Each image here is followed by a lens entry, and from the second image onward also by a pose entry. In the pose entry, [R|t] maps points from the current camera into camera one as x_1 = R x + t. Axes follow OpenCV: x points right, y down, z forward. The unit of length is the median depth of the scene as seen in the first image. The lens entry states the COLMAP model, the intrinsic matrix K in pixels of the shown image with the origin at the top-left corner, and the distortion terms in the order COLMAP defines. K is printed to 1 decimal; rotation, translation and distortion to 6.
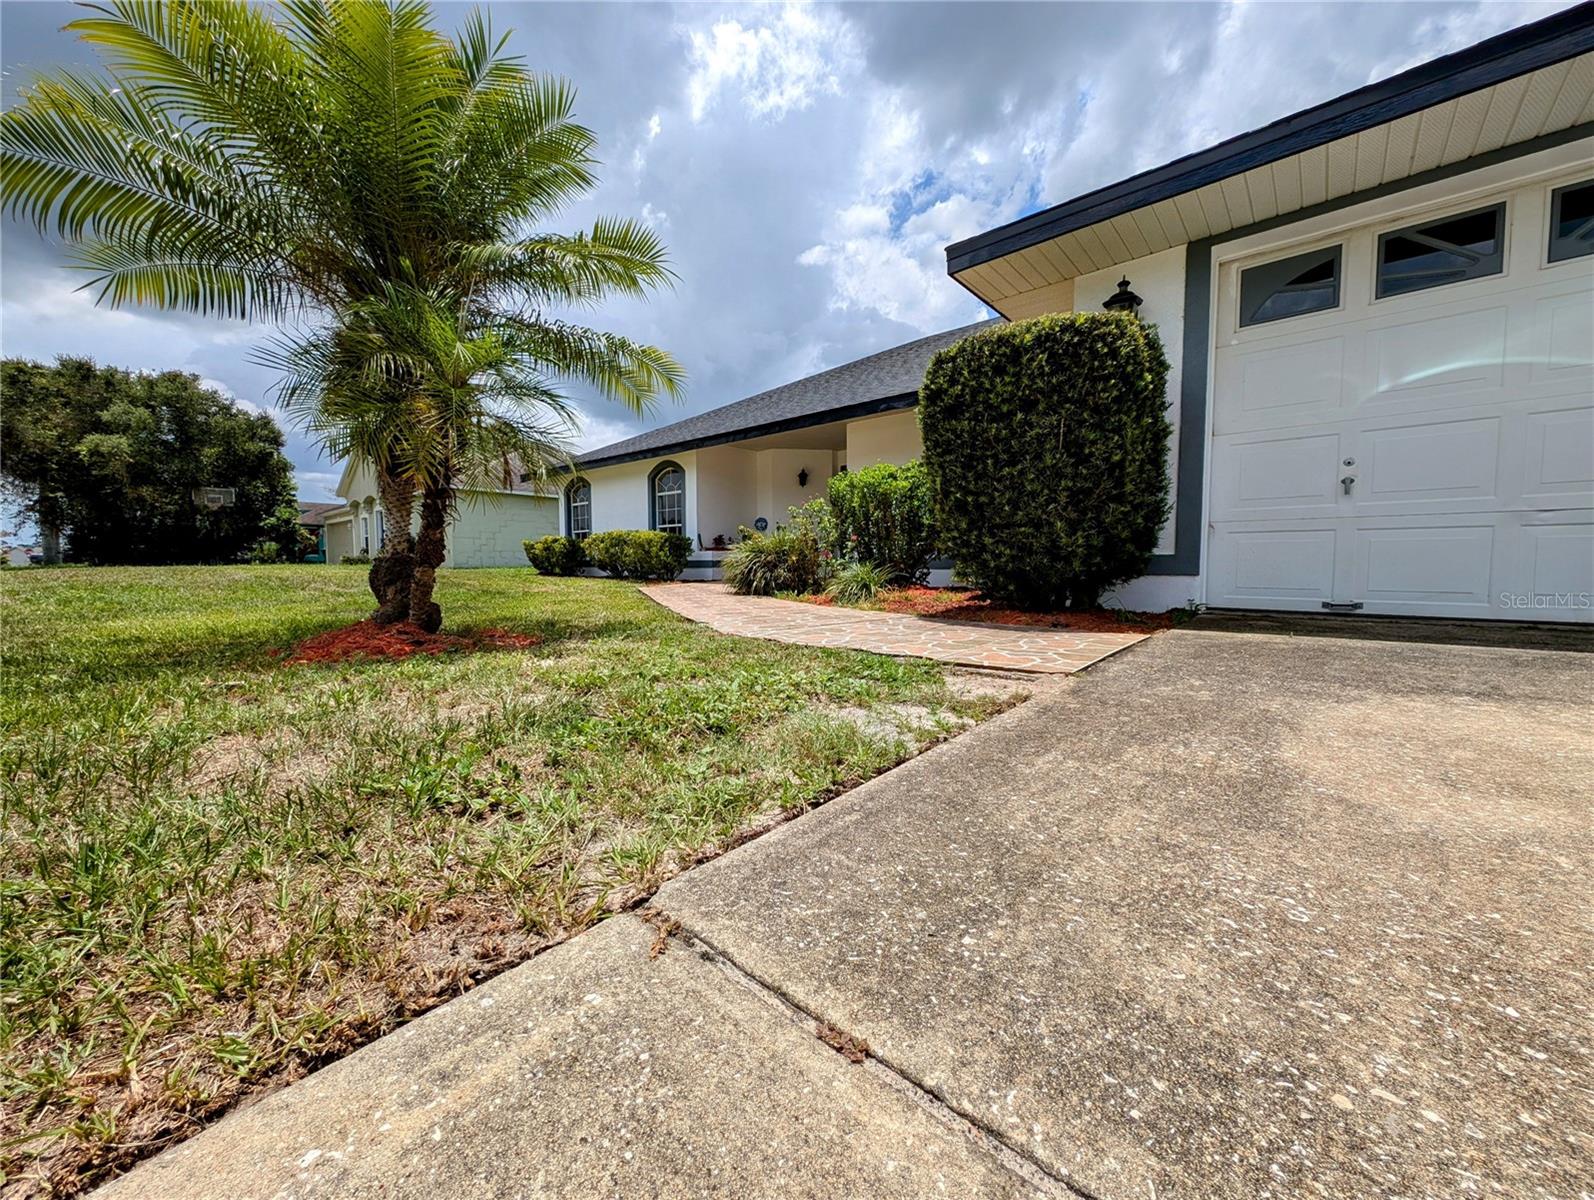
lens RADIAL K [[614.8, 0, 797.0], [0, 614.8, 600.0], [0, 0, 1]] dist [-0.001866, -0.002872]
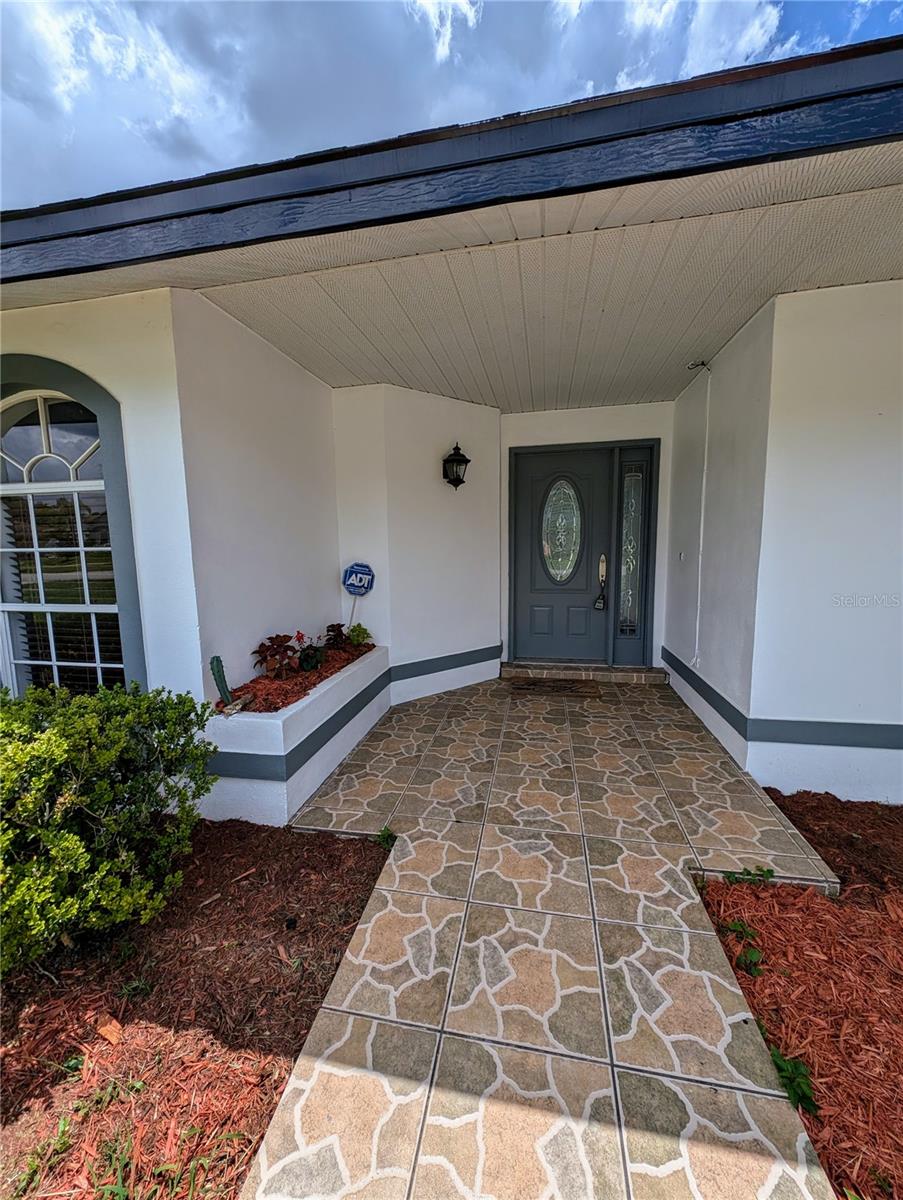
lens RADIAL K [[462.8, 0, 451.5], [0, 462.8, 600.0], [0, 0, 1]] dist [-0.001866, -0.002872]
pose [[0.866234, -0.078466, 0.493439, -0.157082], [0.048630, 0.996143, 0.073034, -0.132450], [-0.497266, -0.039269, 0.866709, 0.735104]]
